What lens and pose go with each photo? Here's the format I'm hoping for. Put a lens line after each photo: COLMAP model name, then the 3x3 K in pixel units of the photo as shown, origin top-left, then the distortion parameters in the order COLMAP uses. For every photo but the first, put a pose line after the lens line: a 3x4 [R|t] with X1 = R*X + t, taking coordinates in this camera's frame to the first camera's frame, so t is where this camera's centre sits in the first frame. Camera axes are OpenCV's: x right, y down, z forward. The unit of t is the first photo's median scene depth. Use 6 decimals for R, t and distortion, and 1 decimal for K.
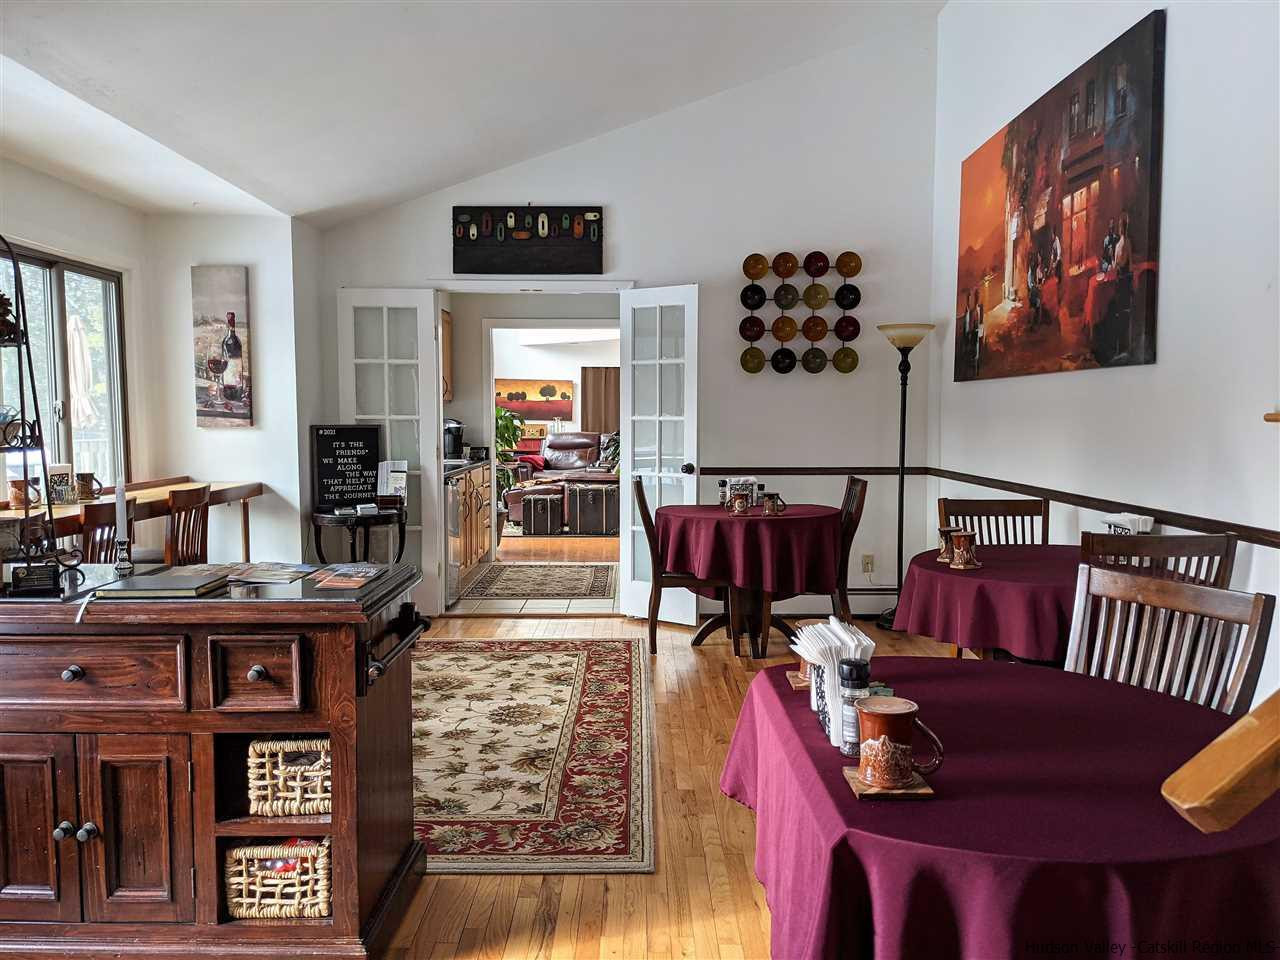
lens RADIAL K [[1011.8, 0, 642.6], [0, 1011.8, 485.9], [0, 0, 1]] dist [0.041153, -0.041101]
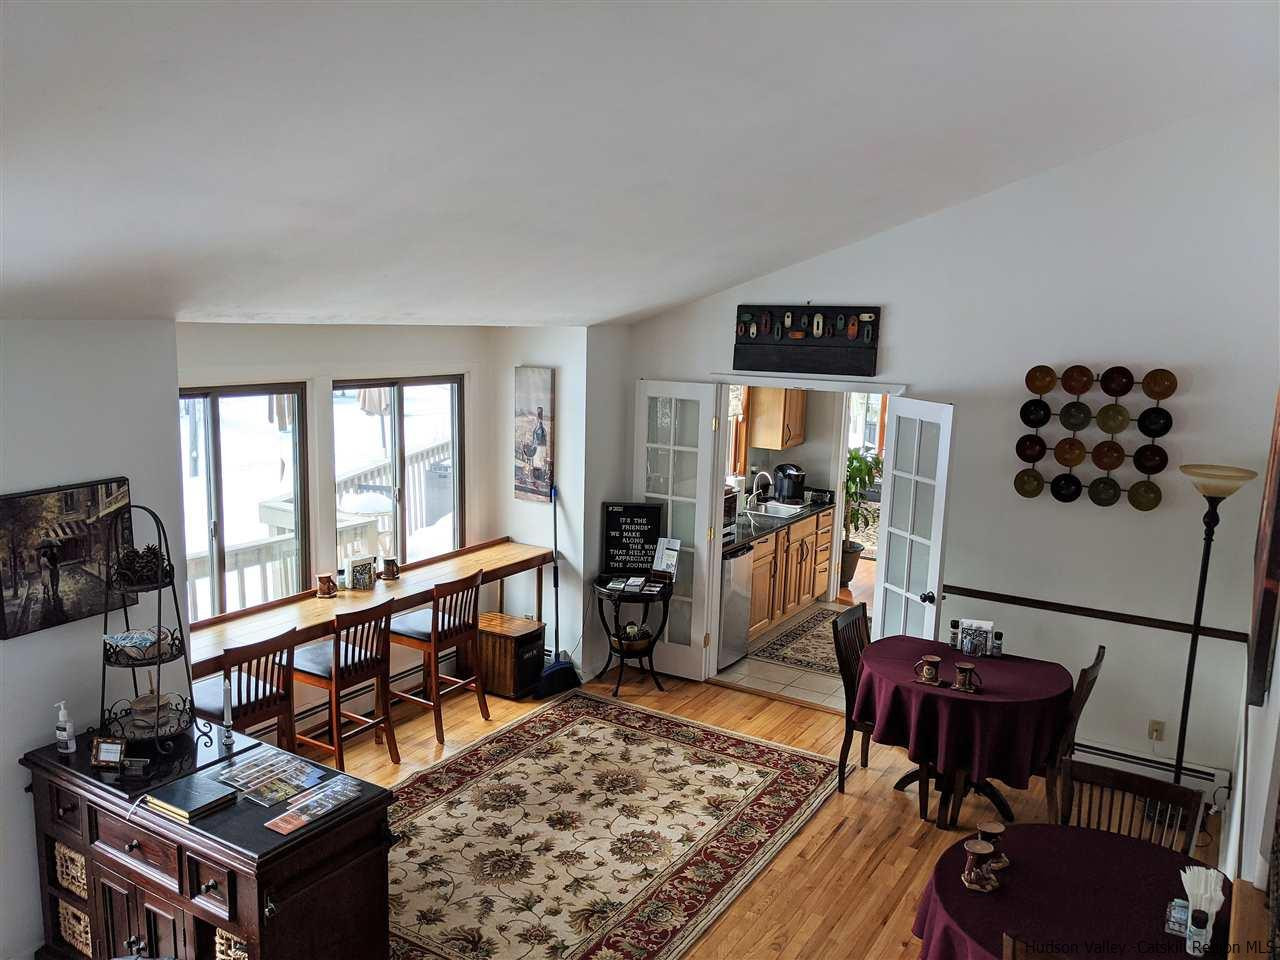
lens RADIAL K [[1011.8, 0, 624.3], [0, 1011.8, 471.5], [0, 0, 1]] dist [0.041153, -0.041101]
pose [[0.841696, 0.106362, -0.529373, 0.291535], [-0.062652, 0.993023, 0.099904, -0.207948], [0.536305, -0.050922, 0.842486, 0.054937]]
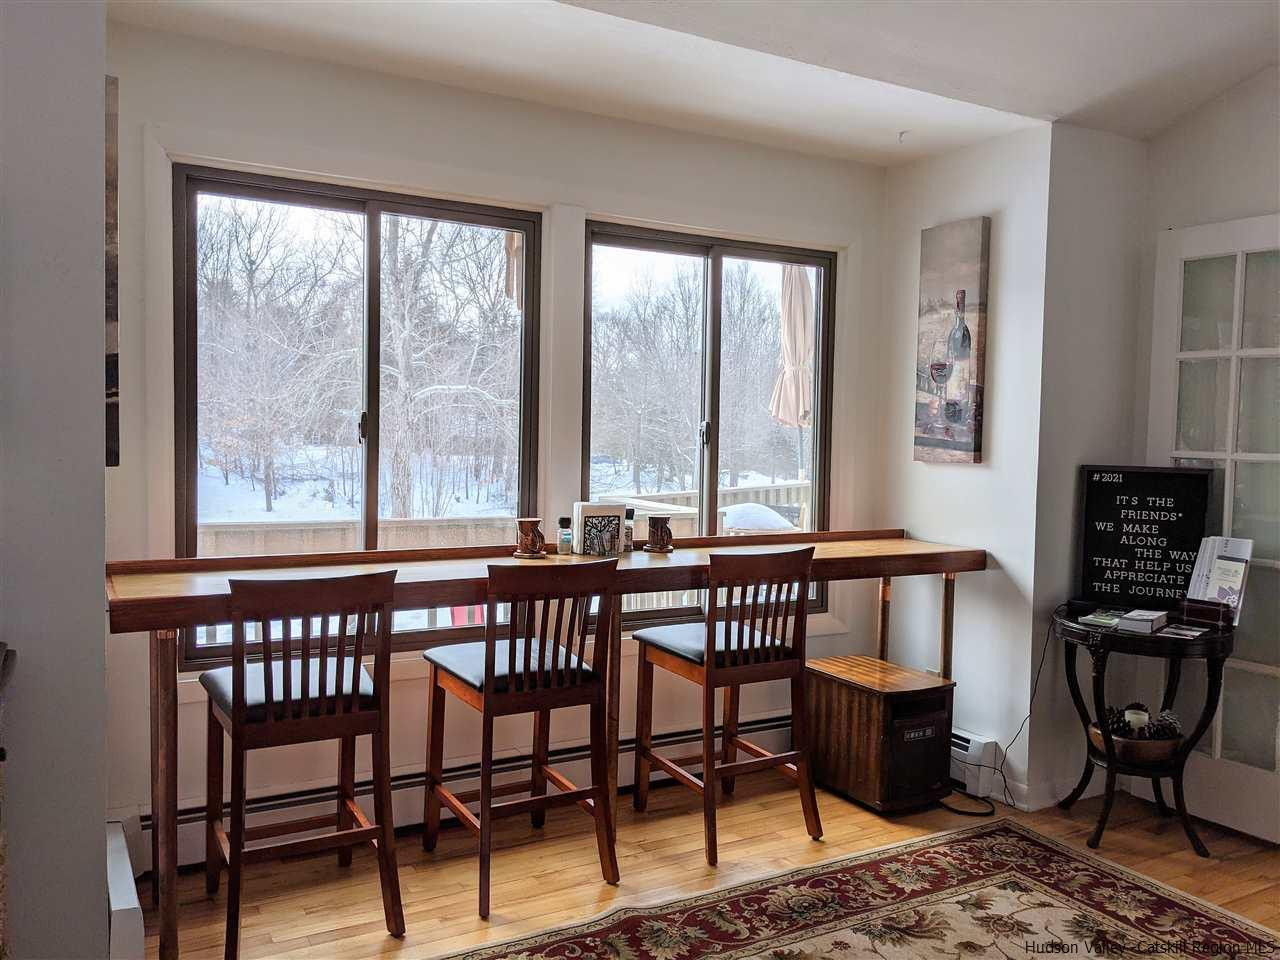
lens RADIAL K [[1011.8, 0, 637.1], [0, 1011.8, 476.0], [0, 0, 1]] dist [0.041153, -0.041101]
pose [[0.485347, 0.052810, -0.872725, 0.072761], [-0.084274, 0.996352, 0.013423, -0.038882], [0.870251, 0.067033, 0.488027, 0.474355]]
